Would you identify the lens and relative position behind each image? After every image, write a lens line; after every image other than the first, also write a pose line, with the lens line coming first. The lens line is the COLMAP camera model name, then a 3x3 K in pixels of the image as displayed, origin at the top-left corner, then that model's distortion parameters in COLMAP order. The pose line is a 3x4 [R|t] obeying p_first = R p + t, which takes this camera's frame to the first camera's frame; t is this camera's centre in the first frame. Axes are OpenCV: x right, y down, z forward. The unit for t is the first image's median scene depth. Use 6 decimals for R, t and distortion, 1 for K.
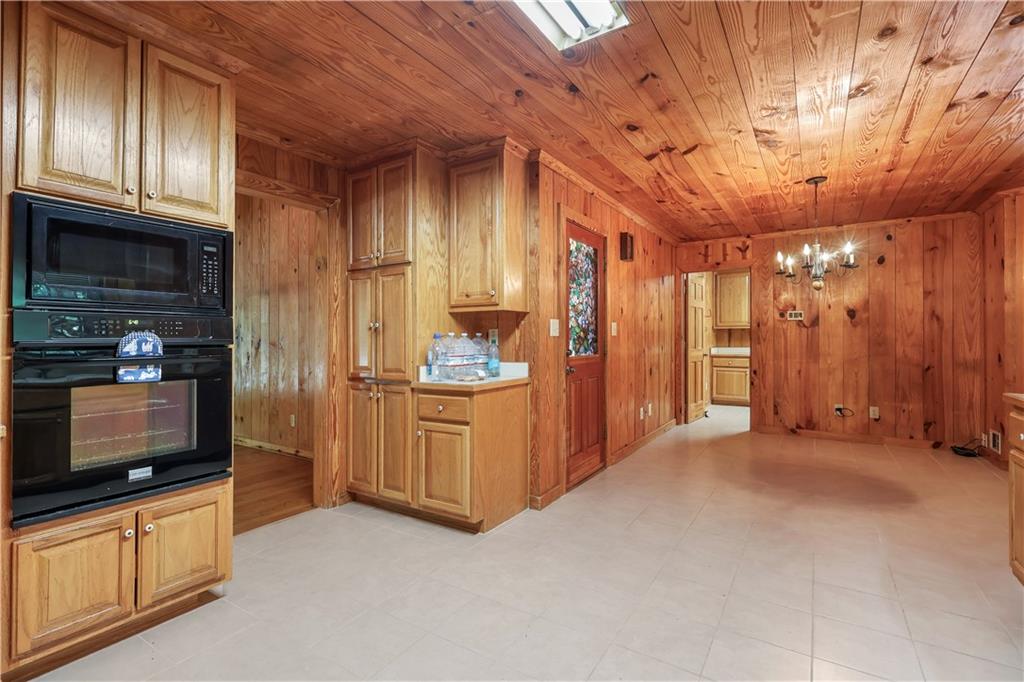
lens RADIAL K [[483.3, 0, 510.5], [0, 483.3, 344.7], [0, 0, 1]] dist [-0.003062, -0.001593]
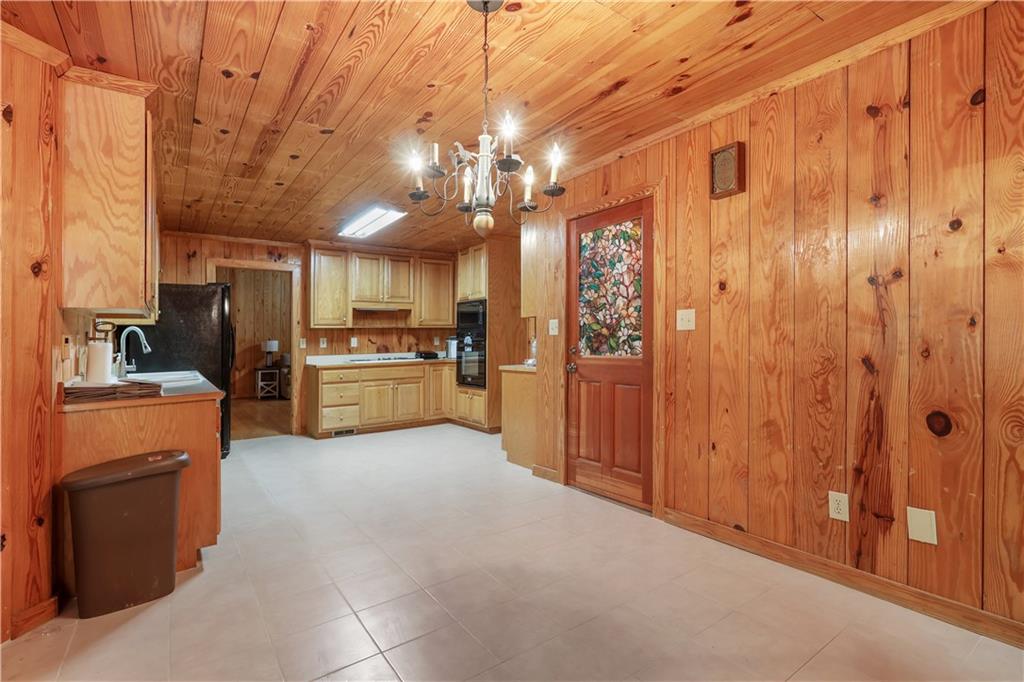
lens RADIAL K [[483.3, 0, 509.9], [0, 483.3, 337.0], [0, 0, 1]] dist [-0.003062, -0.001593]
pose [[-0.372501, -0.003301, -0.928026, 1.042919], [-0.006025, 0.999981, -0.001138, -0.009183], [0.928012, 0.005168, -0.372514, 1.184600]]
